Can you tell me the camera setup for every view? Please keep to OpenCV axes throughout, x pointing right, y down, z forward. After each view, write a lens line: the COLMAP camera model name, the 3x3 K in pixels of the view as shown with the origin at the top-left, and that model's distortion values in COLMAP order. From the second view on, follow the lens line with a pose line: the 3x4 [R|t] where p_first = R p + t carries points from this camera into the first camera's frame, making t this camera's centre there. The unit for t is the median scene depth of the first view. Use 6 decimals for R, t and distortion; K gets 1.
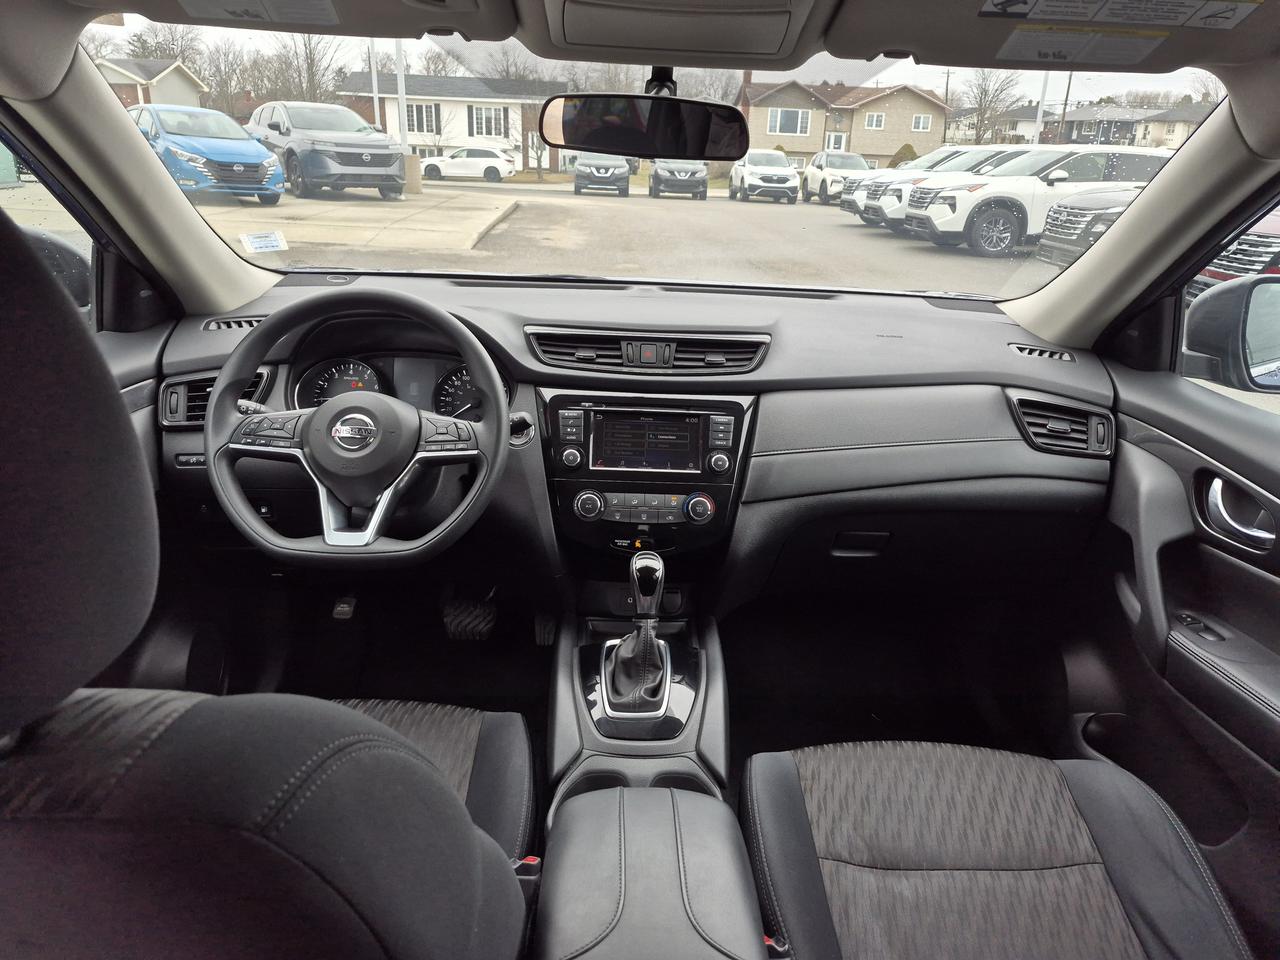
lens RADIAL K [[849.4, 0, 640.0], [0, 849.4, 480.0], [0, 0, 1]] dist [0.158689, -0.197737]
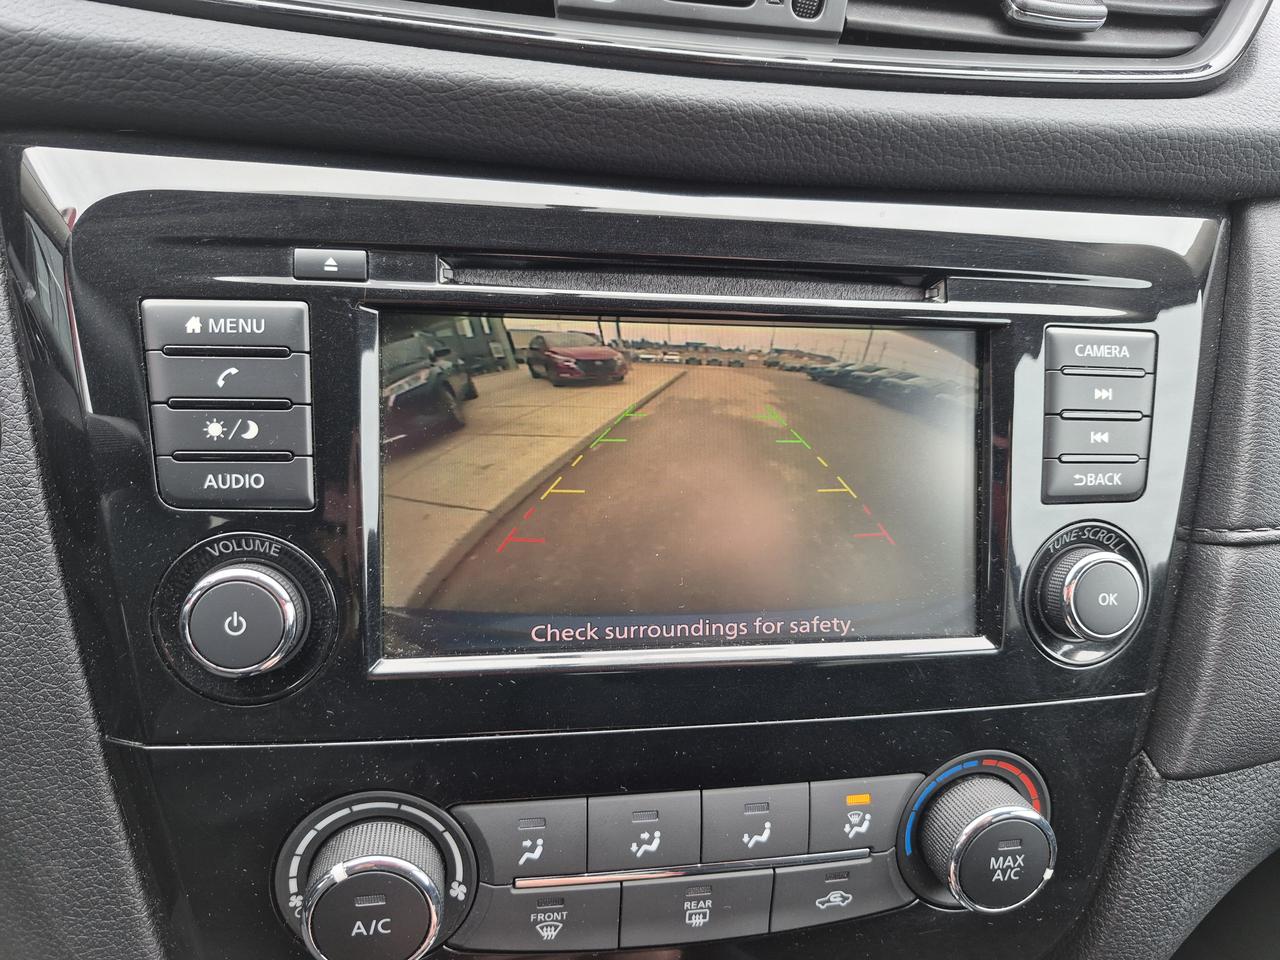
lens RADIAL K [[913.6, 0, 650.2], [0, 913.6, 490.8], [0, 0, 1]] dist [0.002457, -0.023564]
pose [[0.989991, -0.028339, 0.138257, -0.028748], [-0.000203, 0.979345, 0.202195, -0.081225], [-0.141131, -0.200200, 0.969537, 0.821929]]
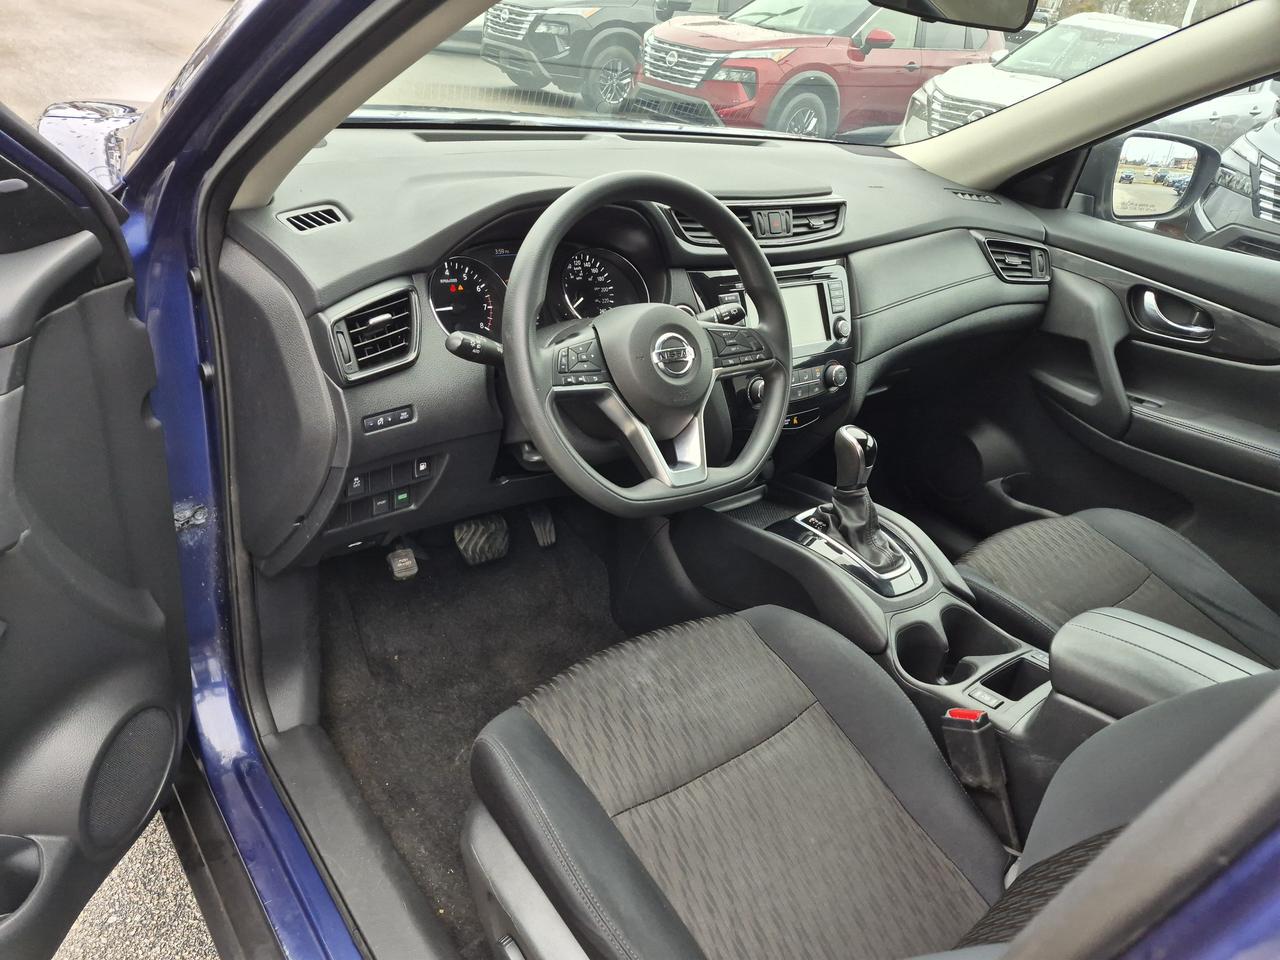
lens RADIAL K [[866.7, 0, 640.0], [0, 866.7, 480.0], [0, 0, 1]] dist [0.167905, -0.184600]
pose [[0.797432, -0.230044, 0.557837, -0.740790], [0.112140, 0.964870, 0.237593, -0.123404], [-0.592897, -0.126908, 0.795215, 0.269300]]
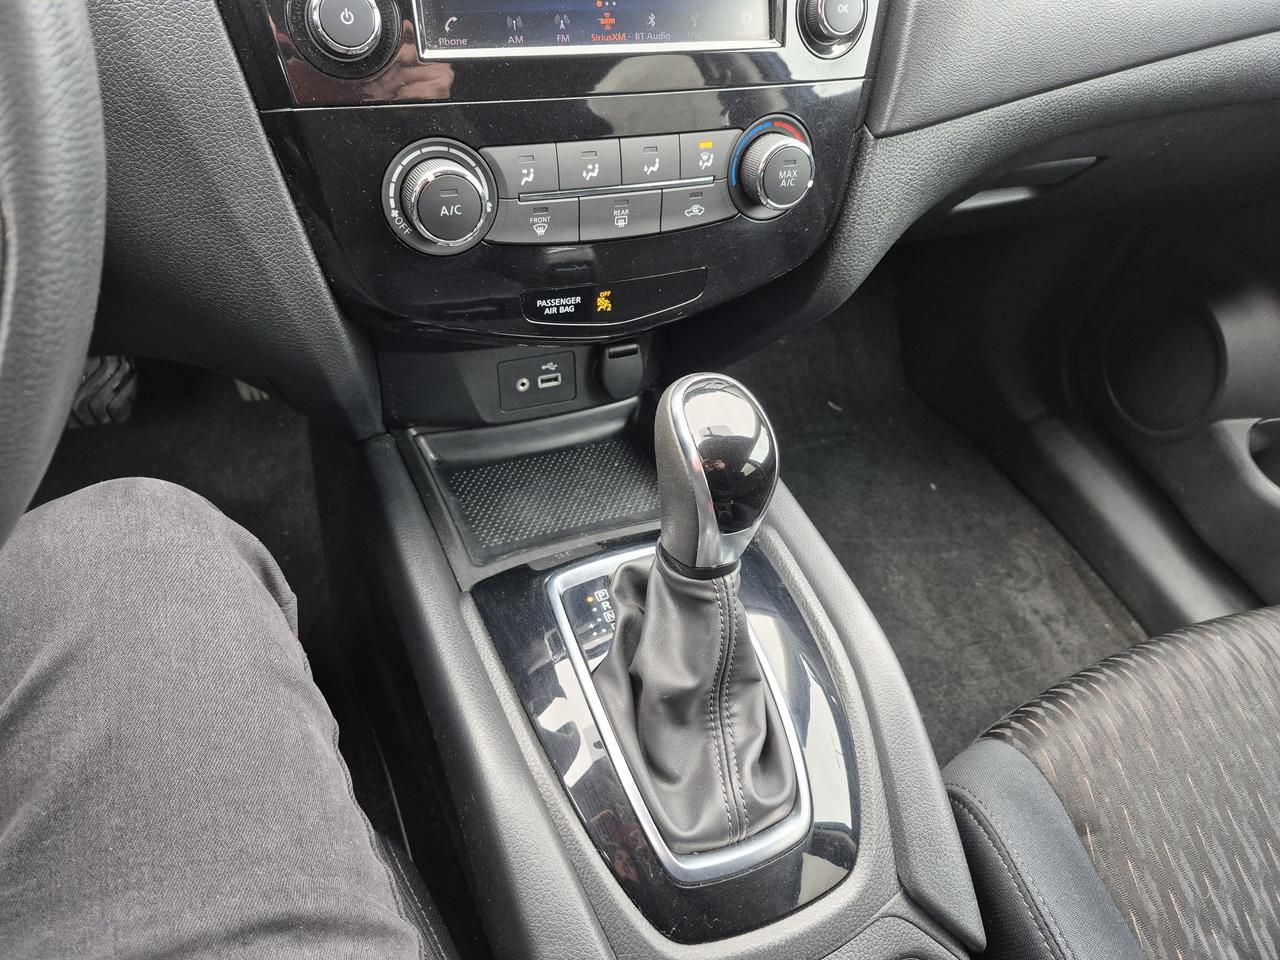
lens RADIAL K [[886.6, 0, 640.0], [0, 886.6, 480.0], [0, 0, 1]] dist [0.105103, -0.184057]
pose [[0.932087, -0.207394, 0.296989, -0.105448], [0.021860, 0.850589, 0.525377, -0.046729], [-0.361575, -0.483204, 0.797356, 0.678486]]
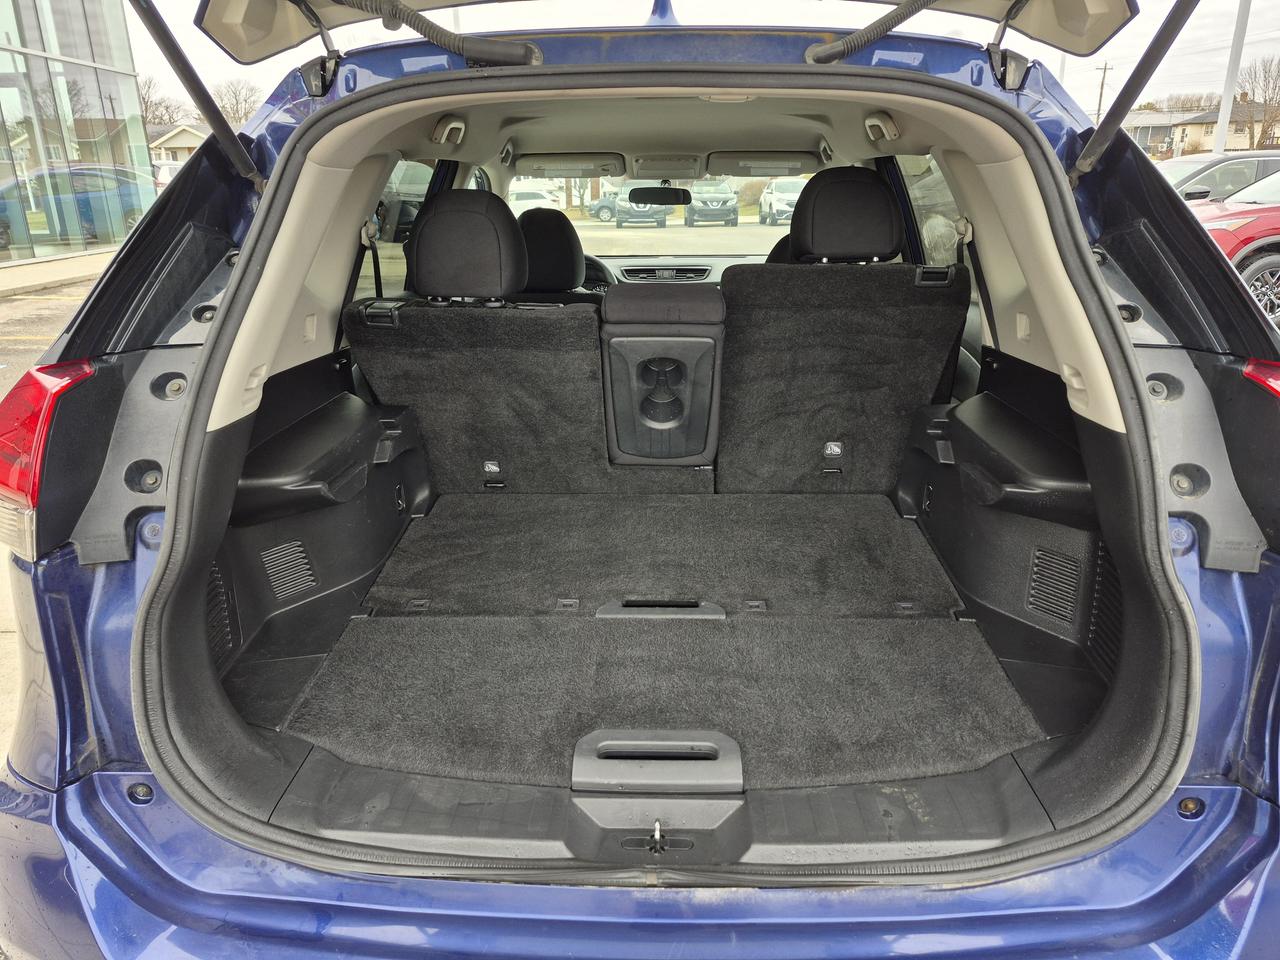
lens RADIAL K [[866.7, 0, 640.0], [0, 866.7, 480.0], [0, 0, 1]] dist [0.167905, -0.184600]
pose [[0.997947, -0.035420, -0.053364, 0.054556], [0.033326, 0.998659, -0.039617, 0.636983], [0.054696, 0.037757, 0.997789, -1.837934]]
